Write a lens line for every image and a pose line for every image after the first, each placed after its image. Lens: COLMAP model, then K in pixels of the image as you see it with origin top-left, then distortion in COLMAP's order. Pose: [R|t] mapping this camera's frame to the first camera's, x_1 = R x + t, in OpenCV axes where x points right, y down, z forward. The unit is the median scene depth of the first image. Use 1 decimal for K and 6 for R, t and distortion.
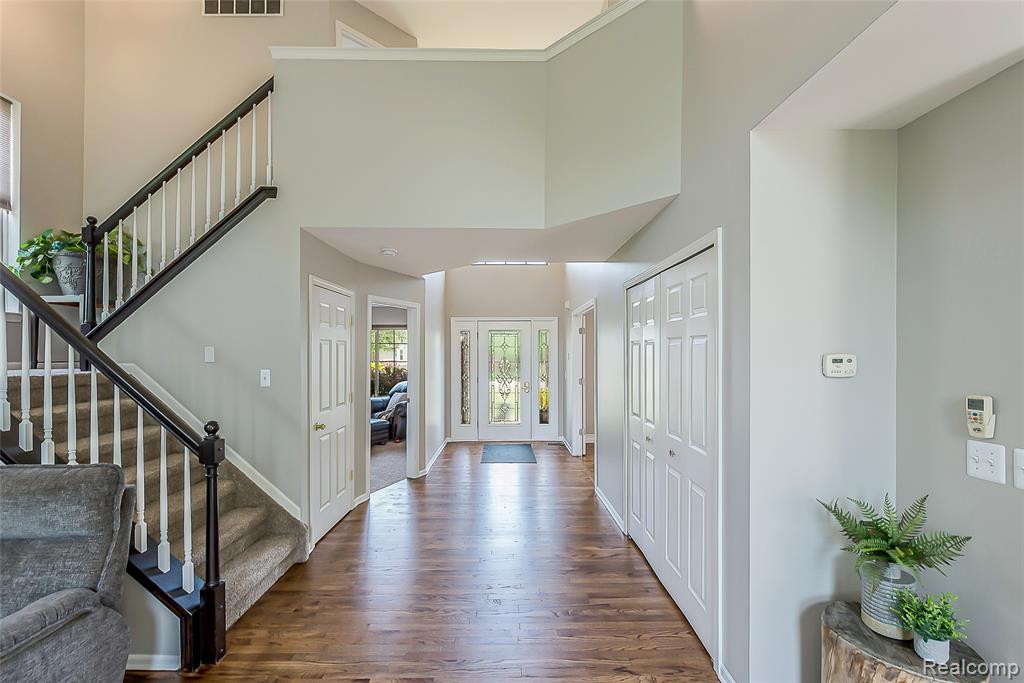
lens RADIAL K [[426.5, 0, 507.9], [0, 426.5, 352.4], [0, 0, 1]] dist [-0.005695, 0.001548]
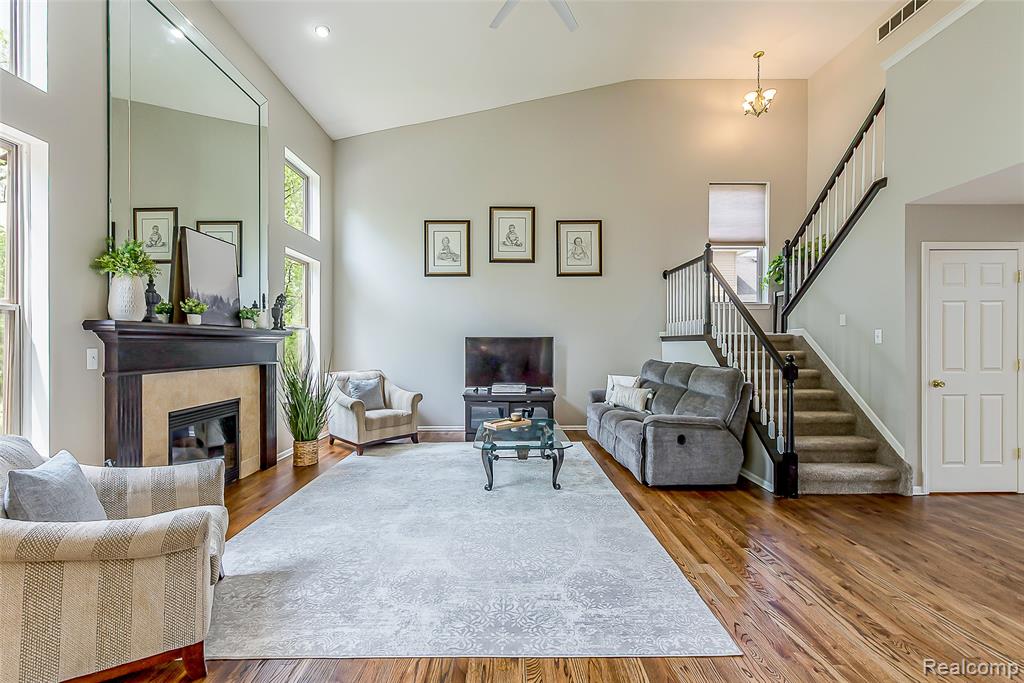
lens RADIAL K [[426.5, 0, 512.9], [0, 426.5, 342.4], [0, 0, 1]] dist [-0.005695, 0.001548]
pose [[0.005390, -0.006643, -0.999963, 0.624987], [0.002135, 0.999976, -0.006631, 0.080236], [0.999983, -0.002099, 0.005404, -0.058068]]
